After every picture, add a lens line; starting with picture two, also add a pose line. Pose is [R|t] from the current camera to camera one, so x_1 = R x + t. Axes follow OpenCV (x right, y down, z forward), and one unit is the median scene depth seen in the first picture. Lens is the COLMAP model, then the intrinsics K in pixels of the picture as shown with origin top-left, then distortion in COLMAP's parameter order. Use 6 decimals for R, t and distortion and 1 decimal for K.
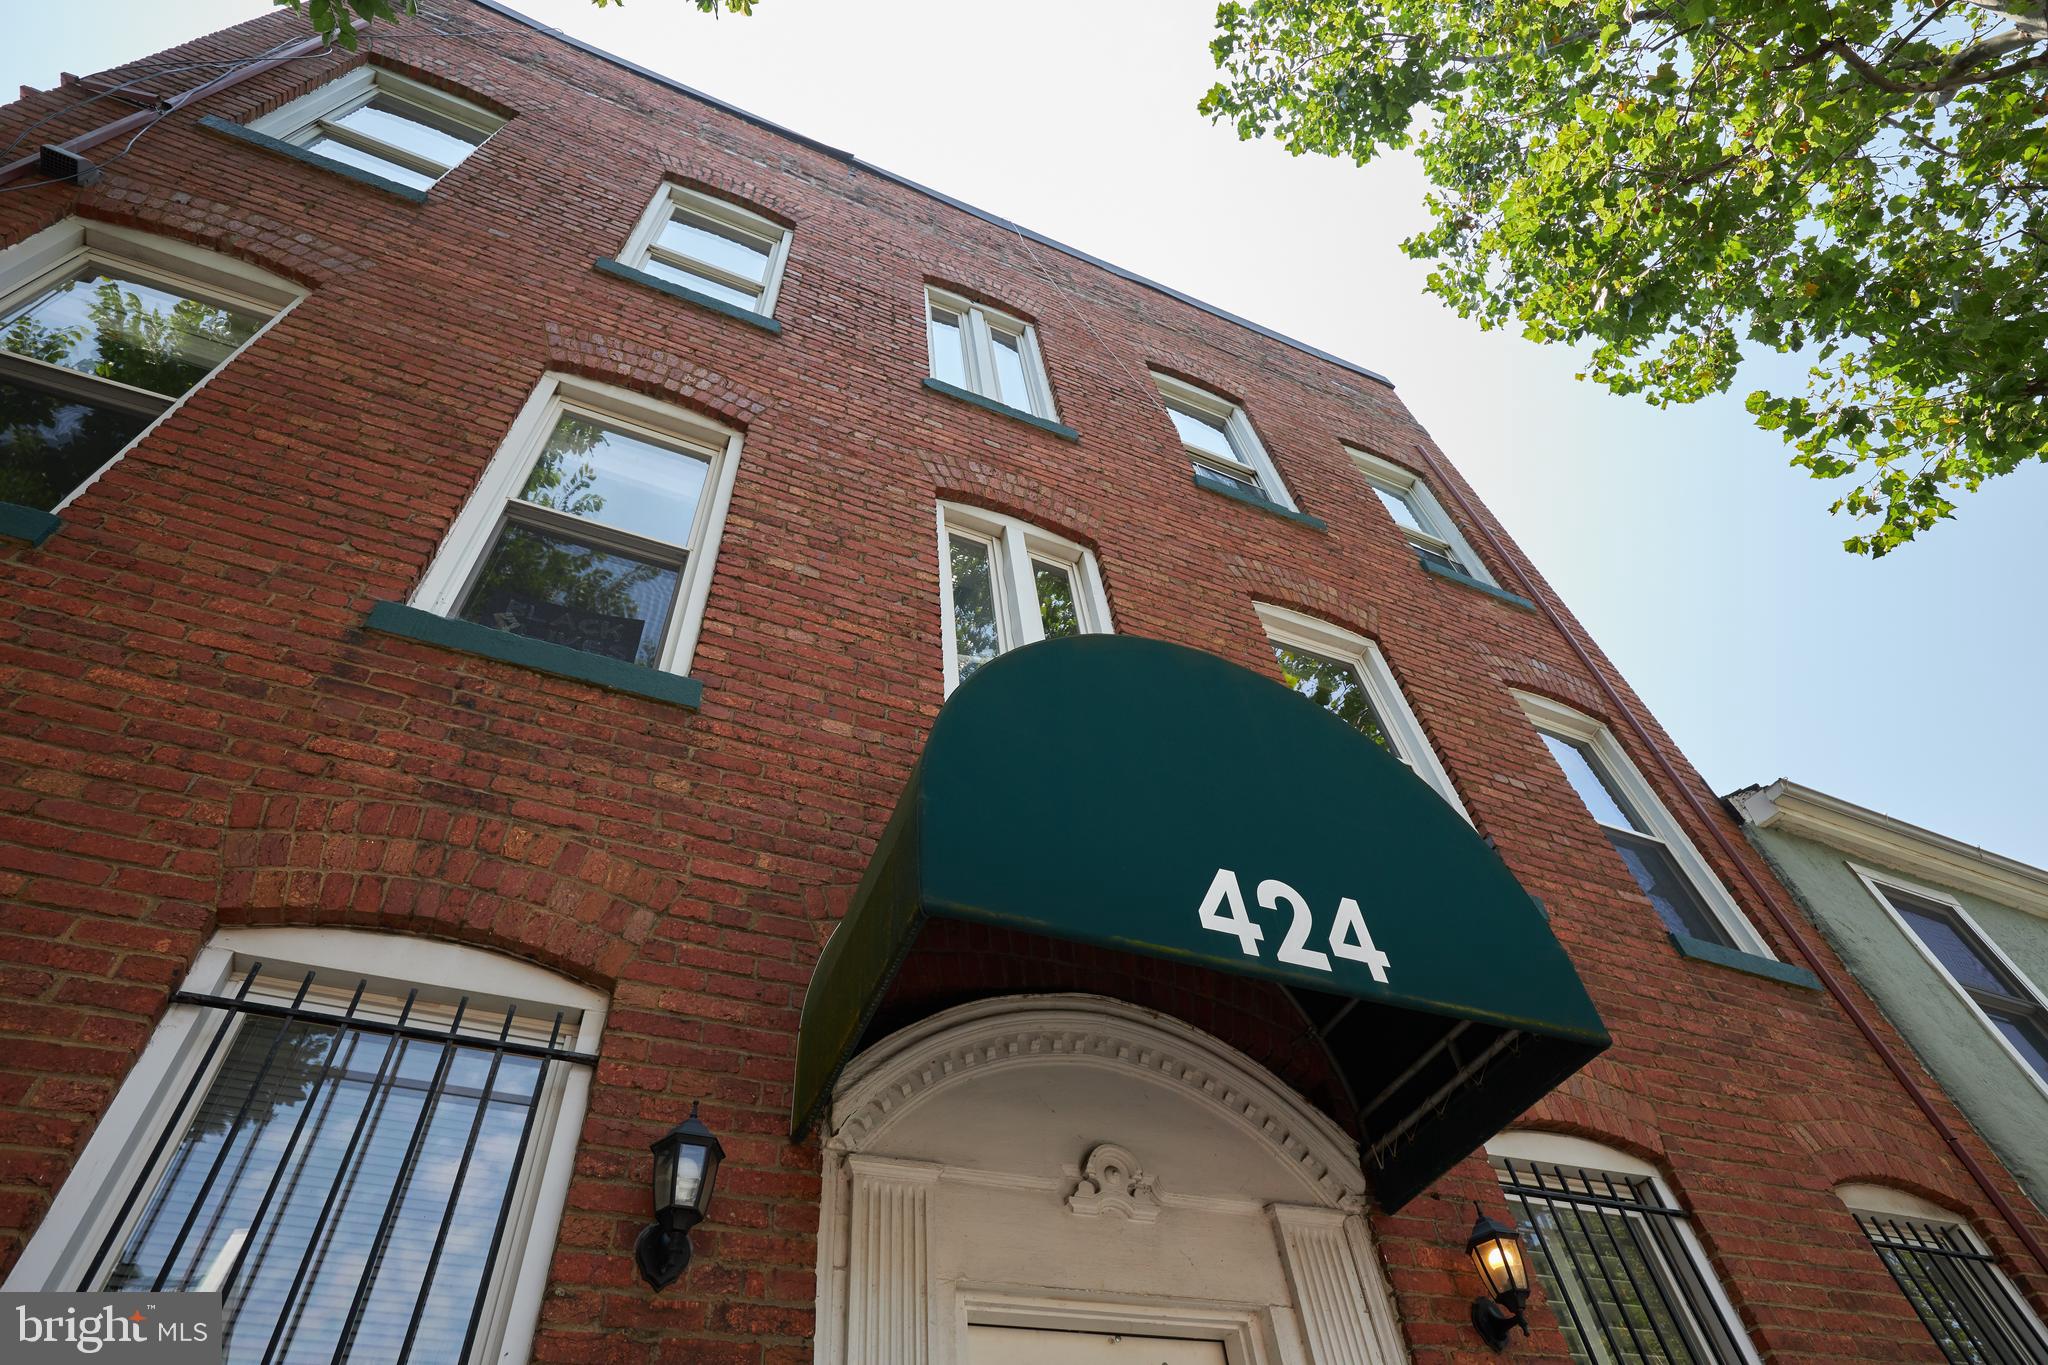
lens RADIAL K [[1090.5, 0, 1027.4], [0, 1090.5, 679.5], [0, 0, 1]] dist [-0.017512, 0.004649]
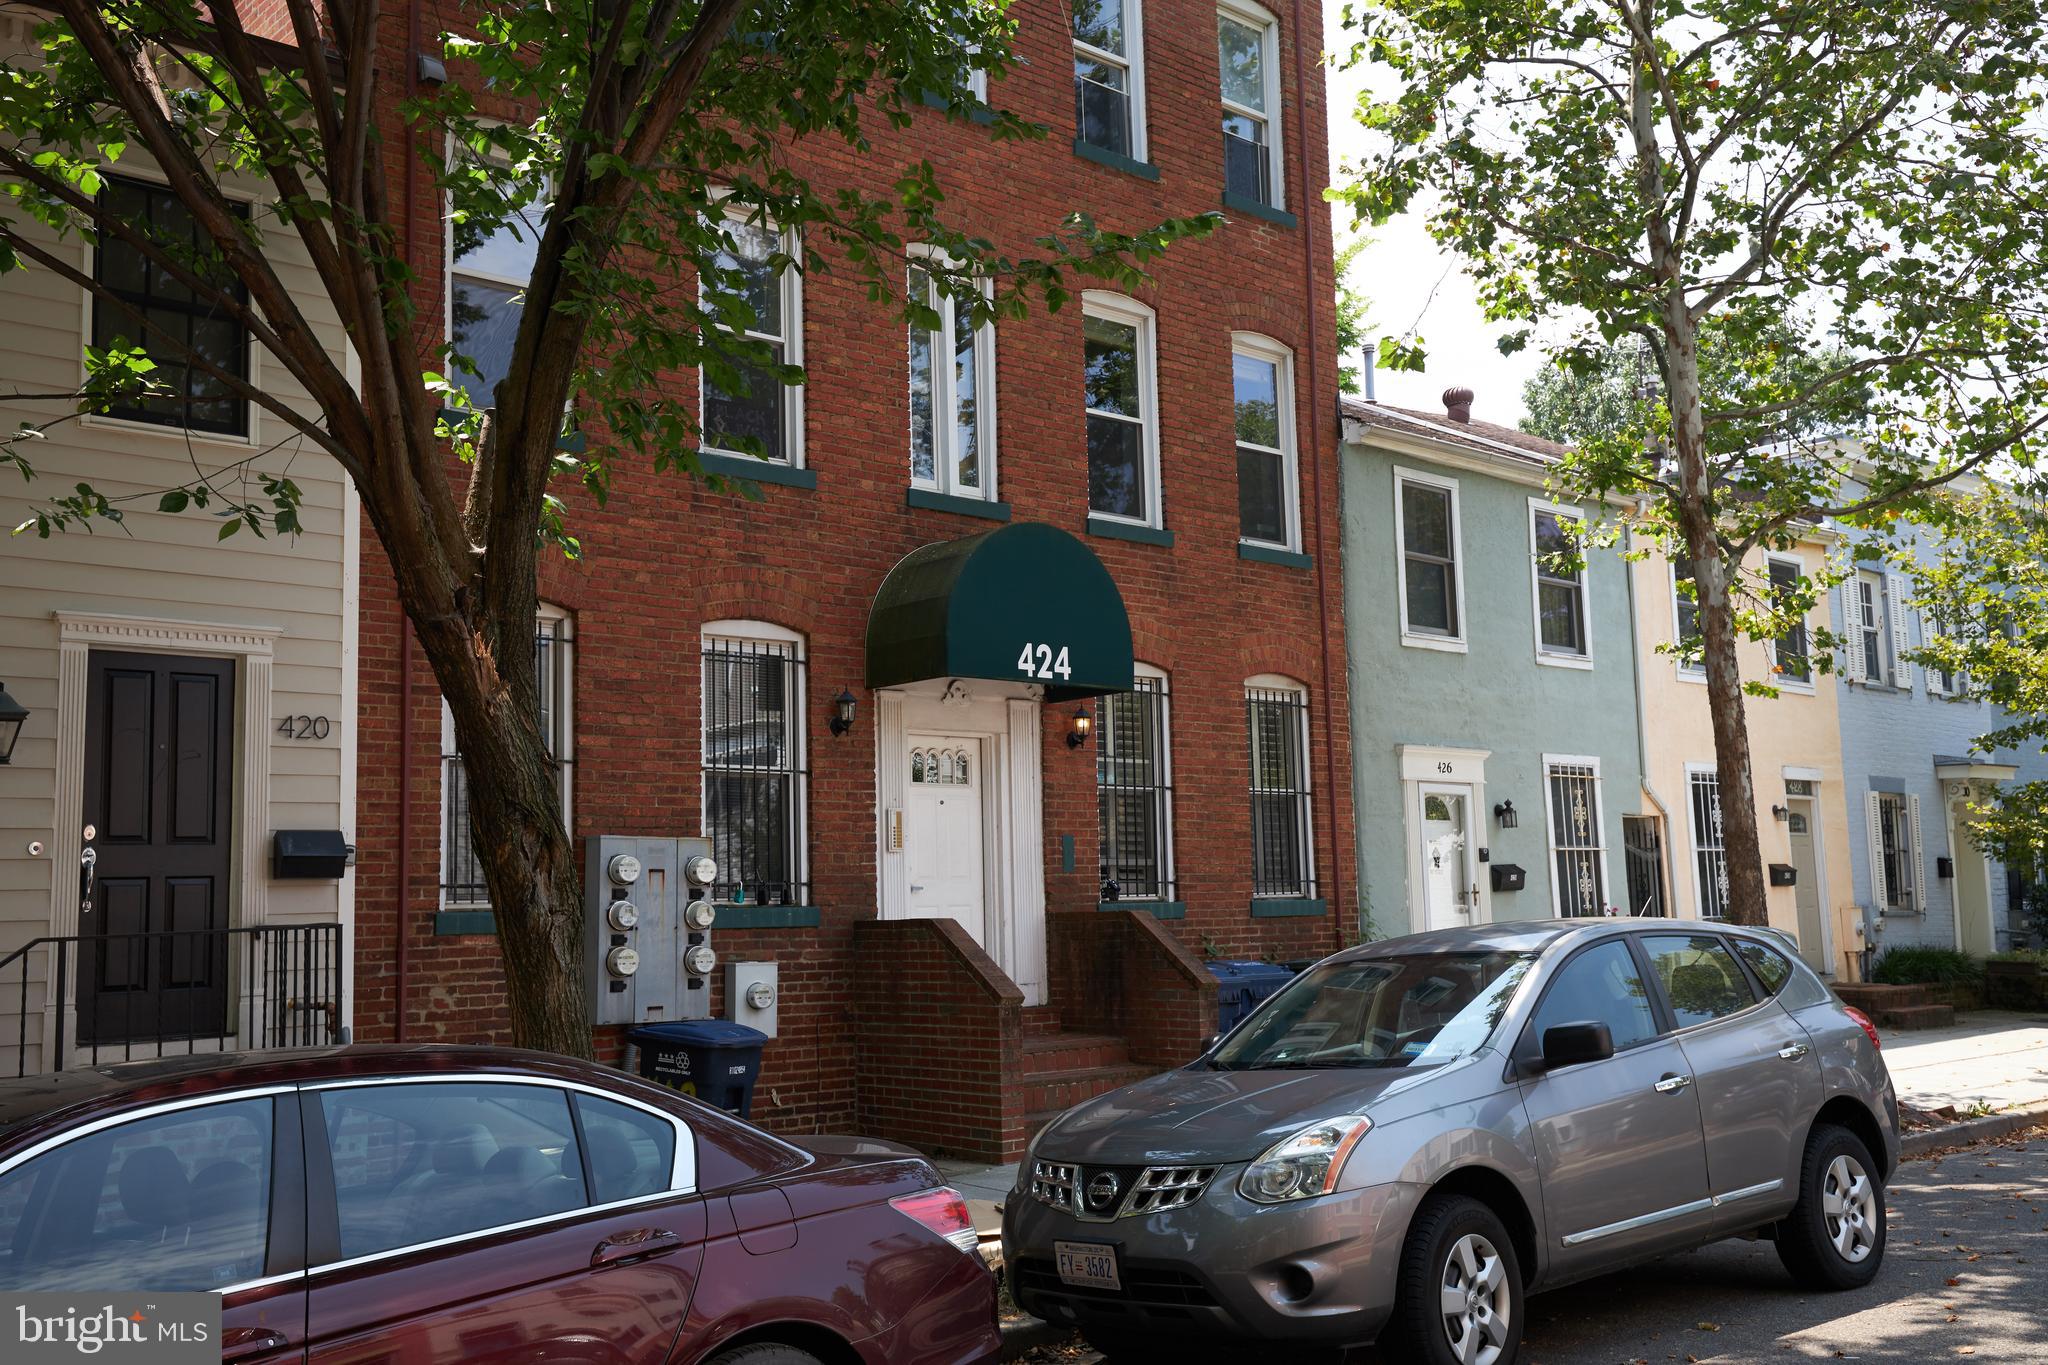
lens RADIAL K [[1991.5, 0, 1025.3], [0, 1991.5, 681.9], [0, 0, 1]] dist [0.007938, 0.000000]
pose [[0.949219, 0.100274, 0.298209, -1.312661], [-0.275288, 0.723600, 0.632945, -2.902157], [-0.152316, -0.682897, 0.714459, -2.709495]]
